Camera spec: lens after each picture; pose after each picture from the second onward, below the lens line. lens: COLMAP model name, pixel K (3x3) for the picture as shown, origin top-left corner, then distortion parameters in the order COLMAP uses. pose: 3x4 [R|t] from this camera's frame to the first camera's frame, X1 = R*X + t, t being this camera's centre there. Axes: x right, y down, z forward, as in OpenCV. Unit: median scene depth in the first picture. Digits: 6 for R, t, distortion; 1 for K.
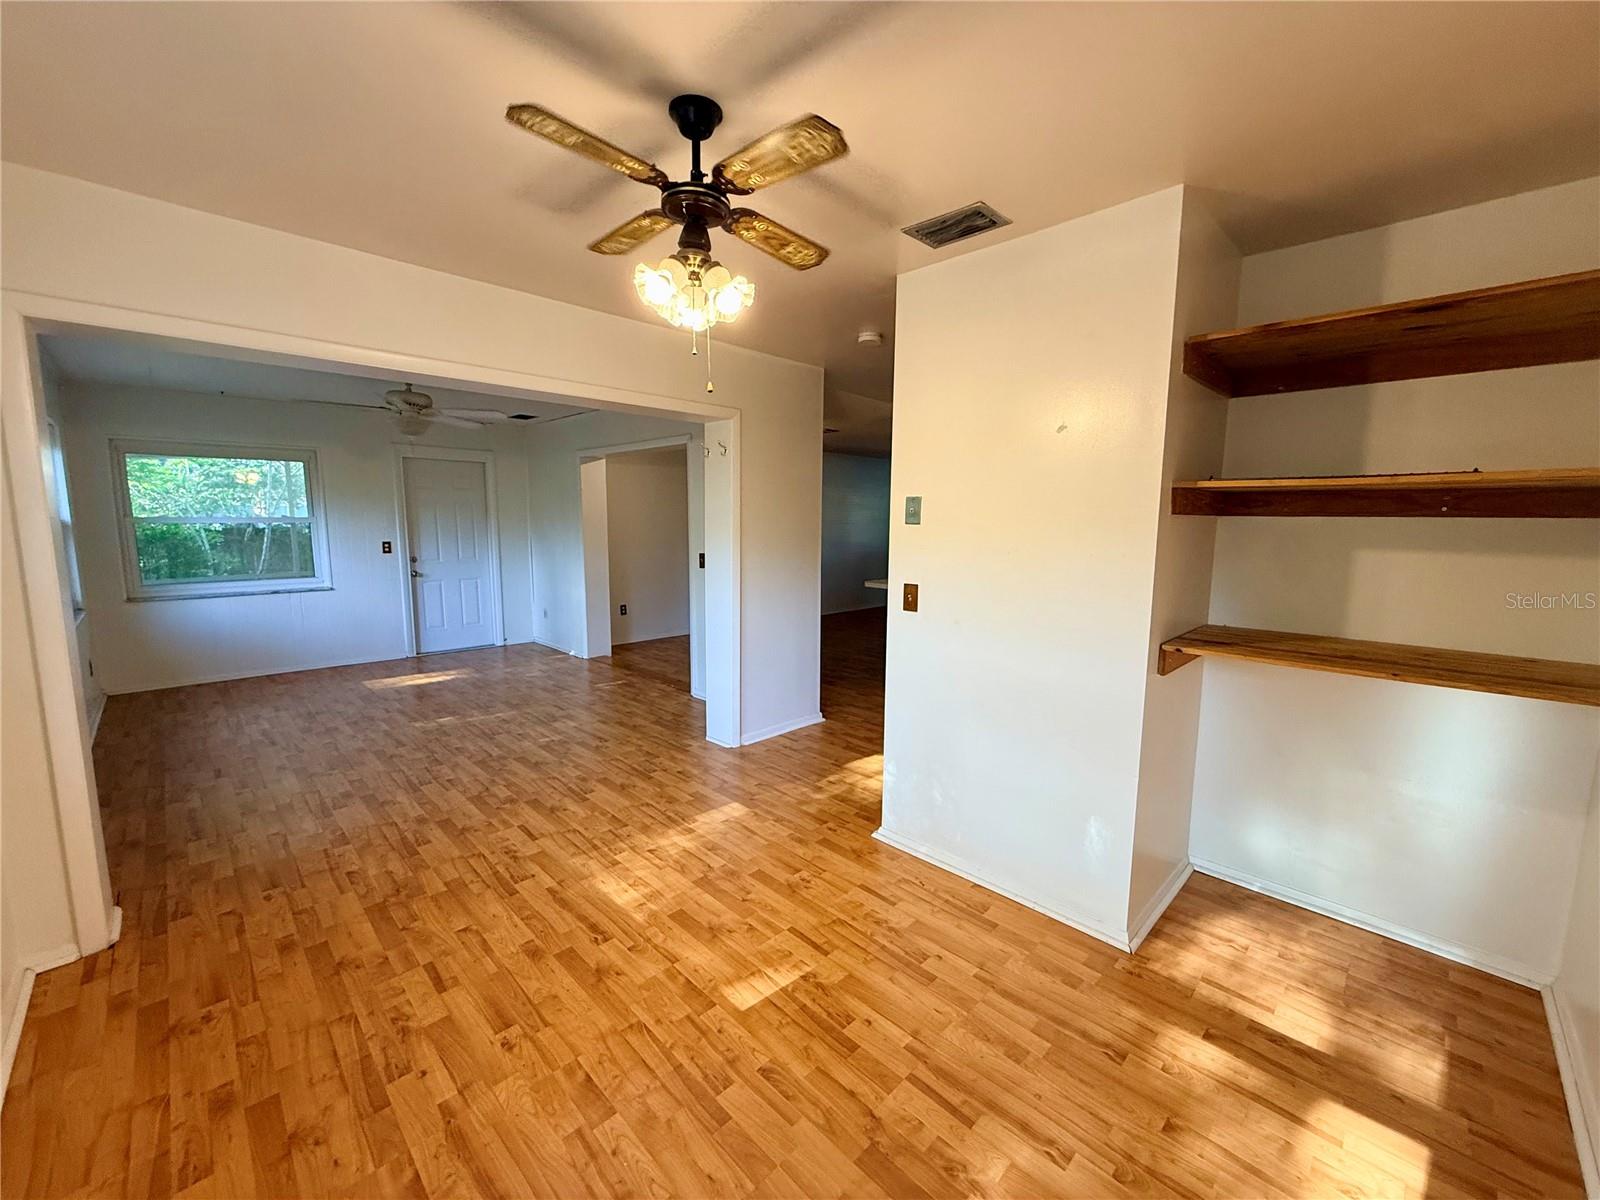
lens RADIAL K [[634.7, 0, 796.0], [0, 634.7, 602.3], [0, 0, 1]] dist [-0.001413, -0.000011]
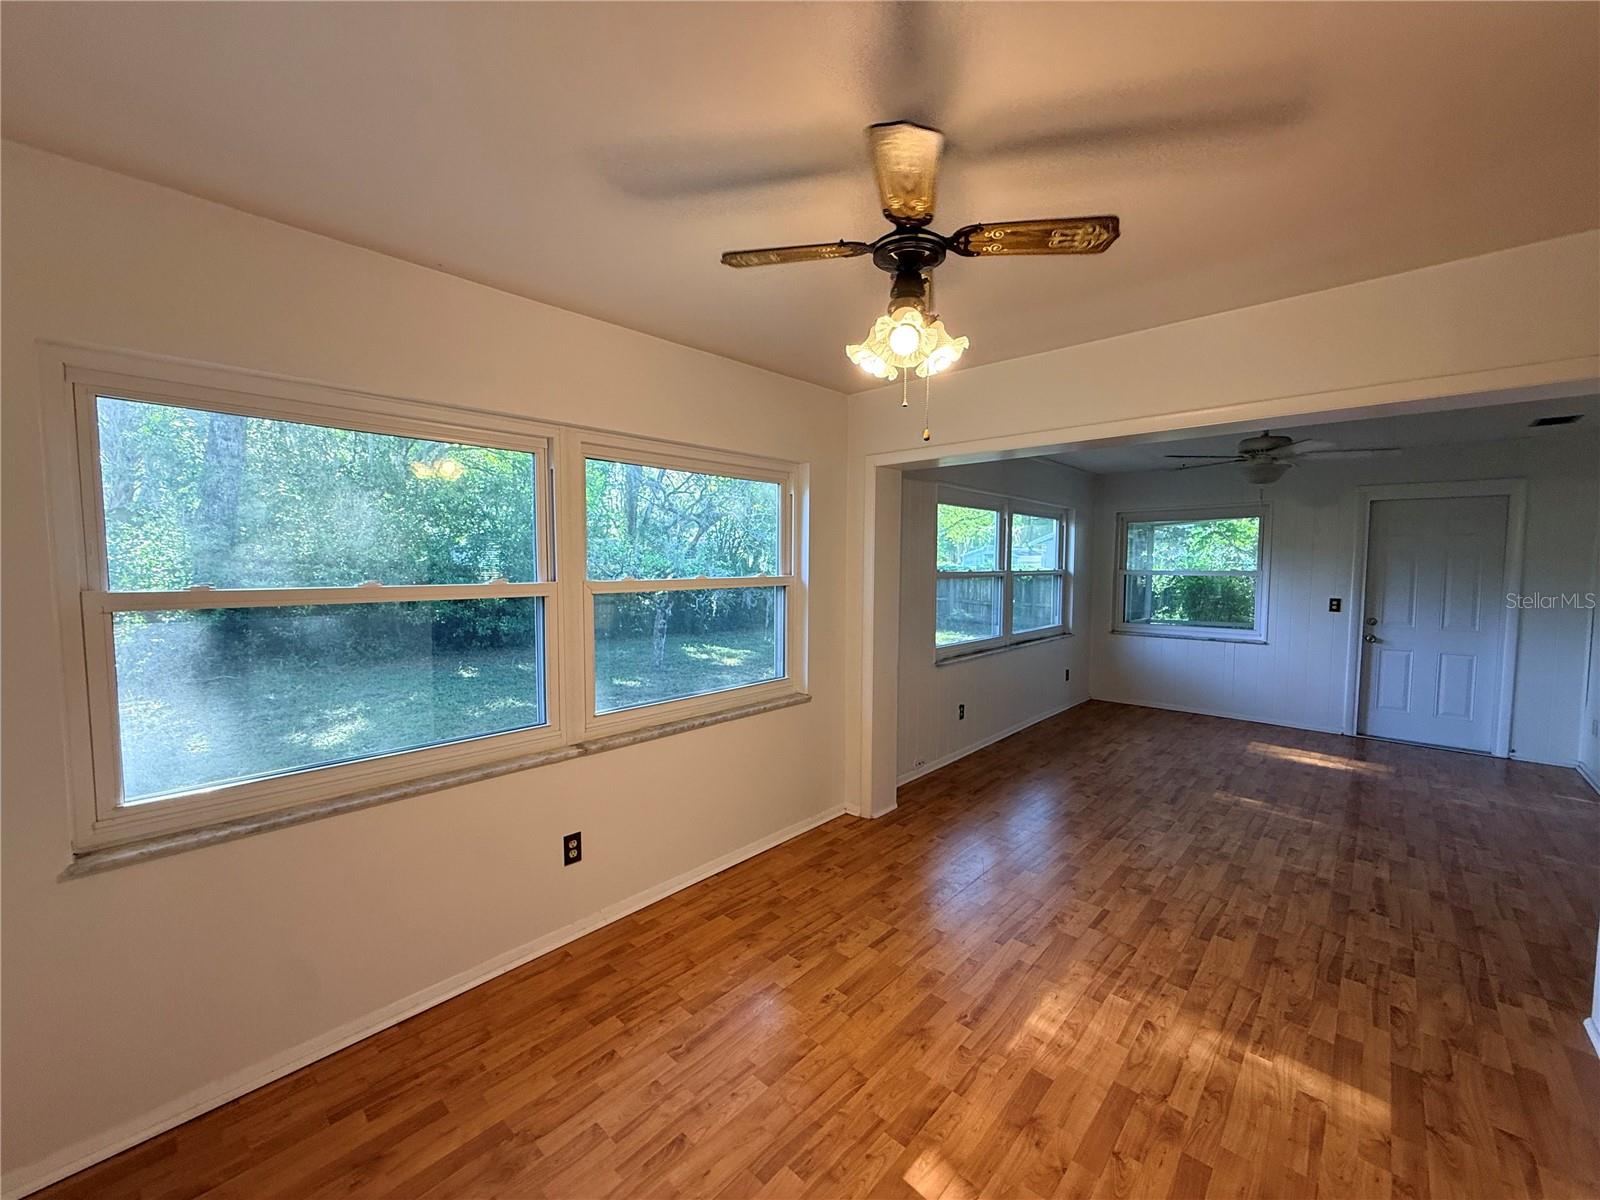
lens RADIAL K [[634.7, 0, 796.0], [0, 634.7, 602.3], [0, 0, 1]] dist [-0.001413, -0.000011]
pose [[0.039672, 0.054462, -0.997727, 0.493452], [-0.133244, 0.989884, 0.048735, -0.080738], [0.990289, 0.131007, 0.046528, 0.523460]]
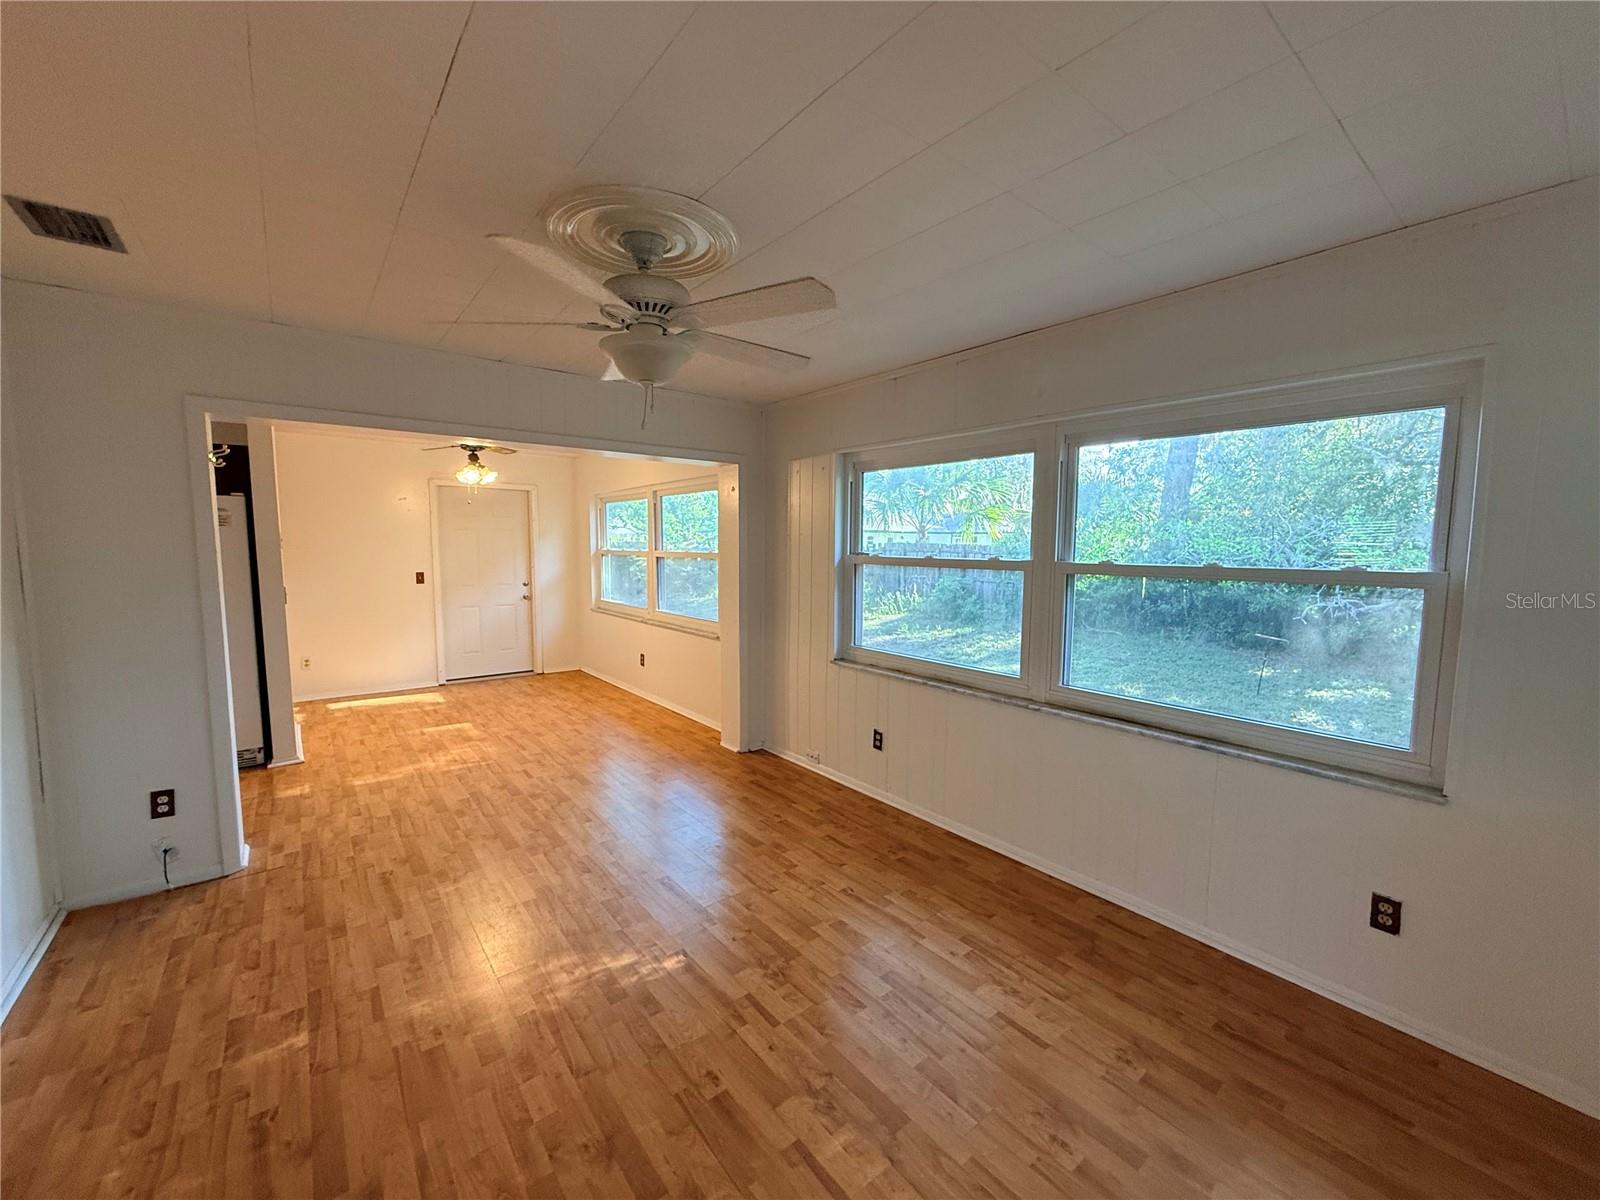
lens RADIAL K [[634.9, 0, 795.4], [0, 634.9, 602.5], [0, 0, 1]] dist [-0.000398, 0.000222]
pose [[-0.993435, -0.026919, 0.111183, -1.290871], [-0.001480, 0.974861, 0.222809, -0.355091], [-0.114386, 0.221182, -0.968501, 2.464362]]
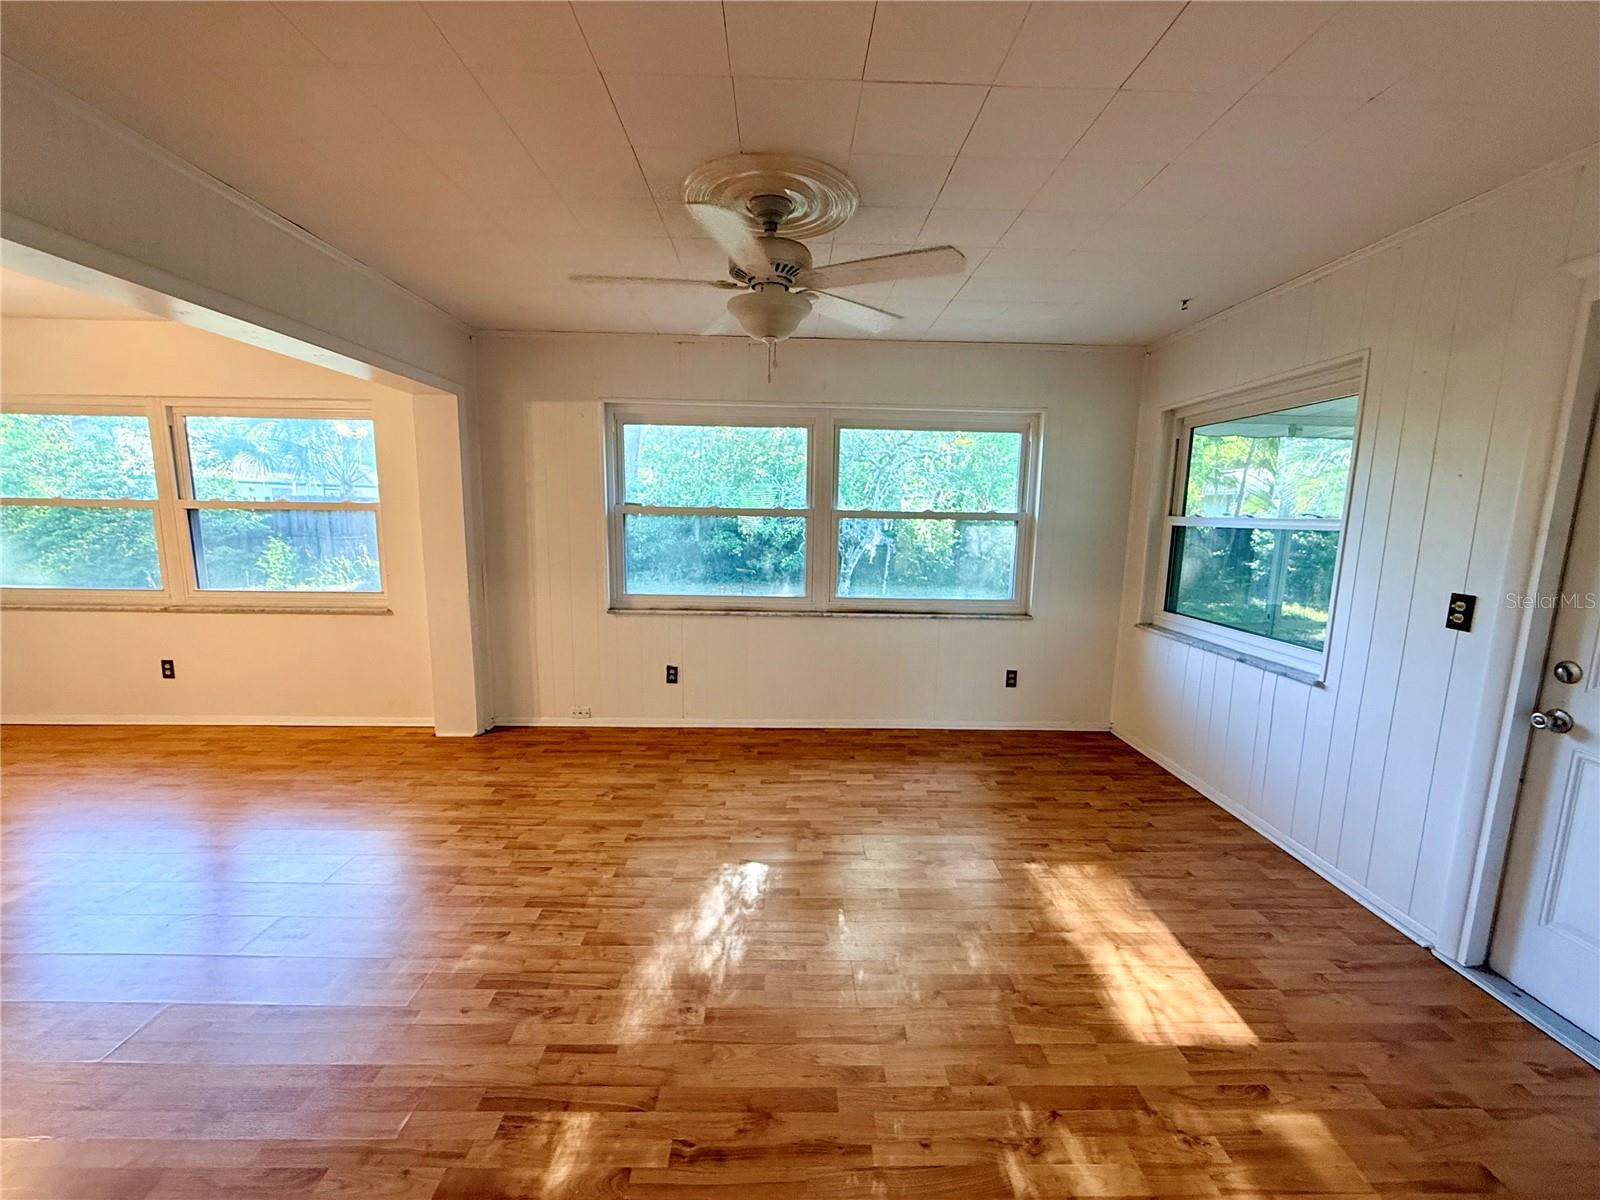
lens RADIAL K [[634.7, 0, 796.0], [0, 634.7, 602.3], [0, 0, 1]] dist [-0.001413, -0.000011]
pose [[-0.688769, 0.084356, -0.720057, -0.421242], [-0.118526, 0.966742, 0.226632, -0.301452], [0.715226, 0.241443, -0.655863, 2.337083]]
